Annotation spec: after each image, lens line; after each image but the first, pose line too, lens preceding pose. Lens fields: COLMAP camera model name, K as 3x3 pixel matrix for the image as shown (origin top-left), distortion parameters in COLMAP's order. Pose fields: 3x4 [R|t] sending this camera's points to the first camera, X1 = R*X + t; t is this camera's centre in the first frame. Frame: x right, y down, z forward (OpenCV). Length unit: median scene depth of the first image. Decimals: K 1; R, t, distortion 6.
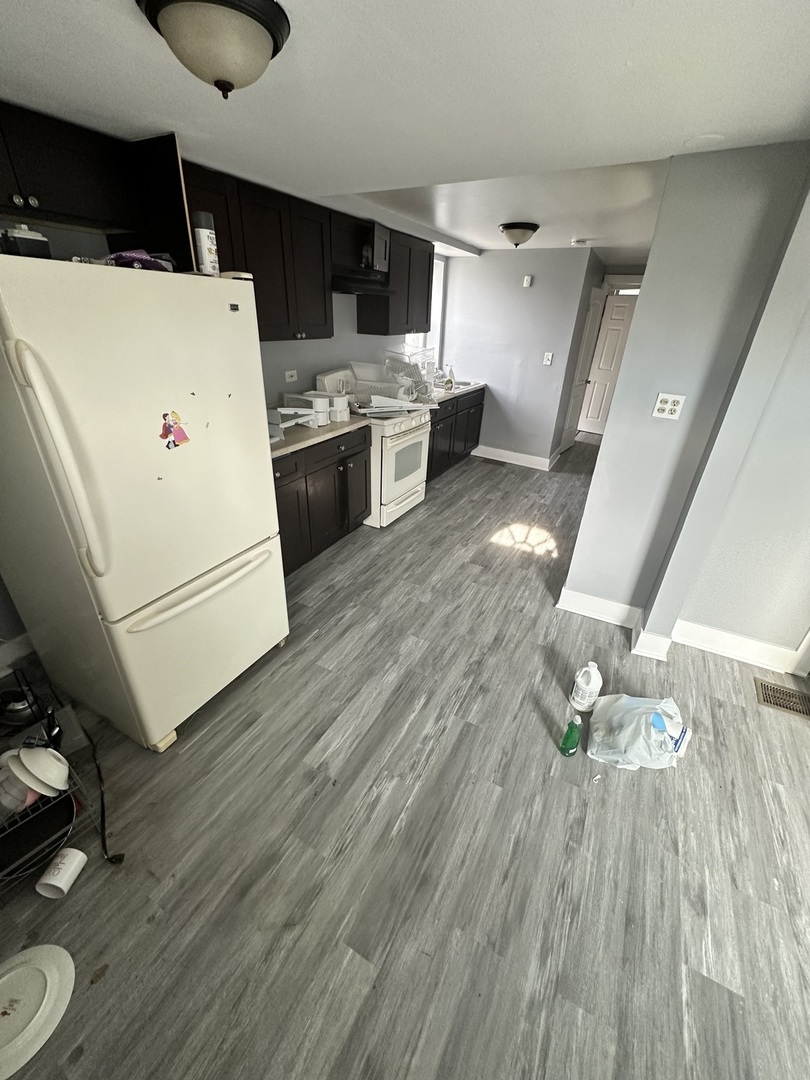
lens RADIAL K [[430.9, 0, 404.6], [0, 430.9, 541.9], [0, 0, 1]] dist [-0.003832, 0.000759]
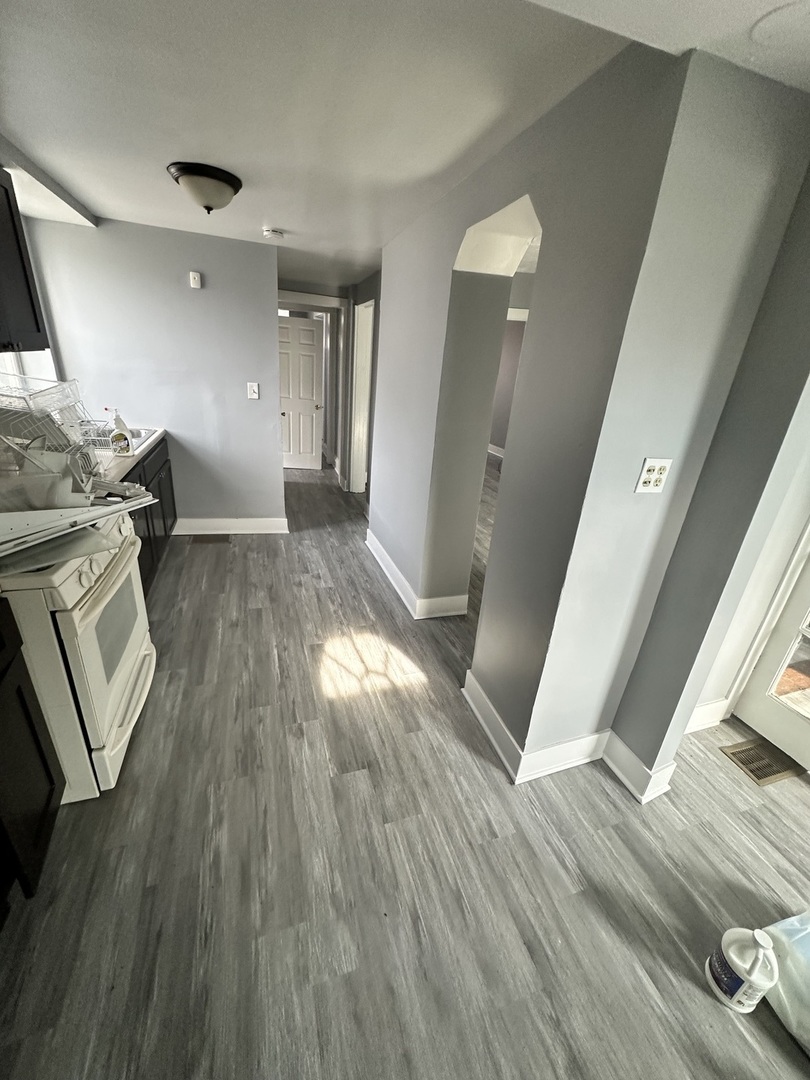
lens RADIAL K [[430.9, 0, 404.4], [0, 430.9, 540.2], [0, 0, 1]] dist [-0.003832, 0.000759]
pose [[0.683931, -0.267348, 0.678795, -0.086804], [0.296410, 0.952008, 0.076301, -0.261164], [-0.666618, 0.149017, 0.730353, 0.532549]]
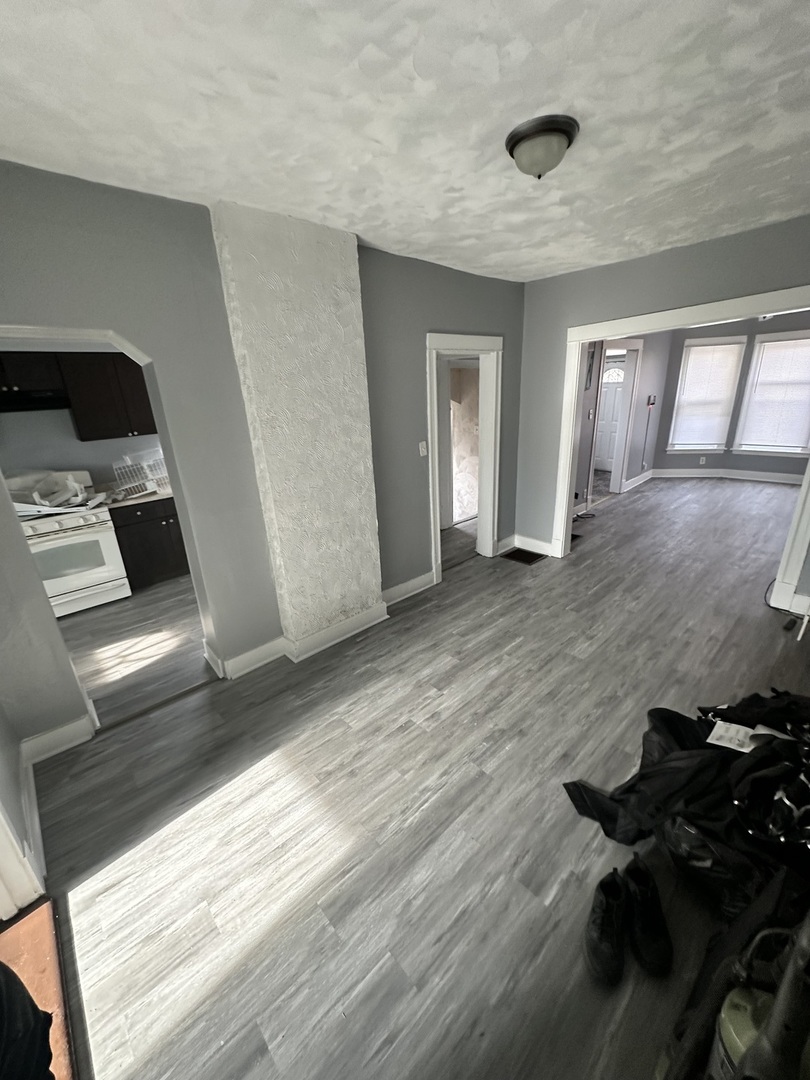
lens RADIAL K [[430.9, 0, 403.7], [0, 430.9, 538.7], [0, 0, 1]] dist [-0.003832, 0.000759]
pose [[0.945995, 0.033298, -0.322466, 1.311403], [-0.080434, 0.987716, -0.133971, -0.199259], [0.314043, 0.152673, 0.937053, 0.345704]]
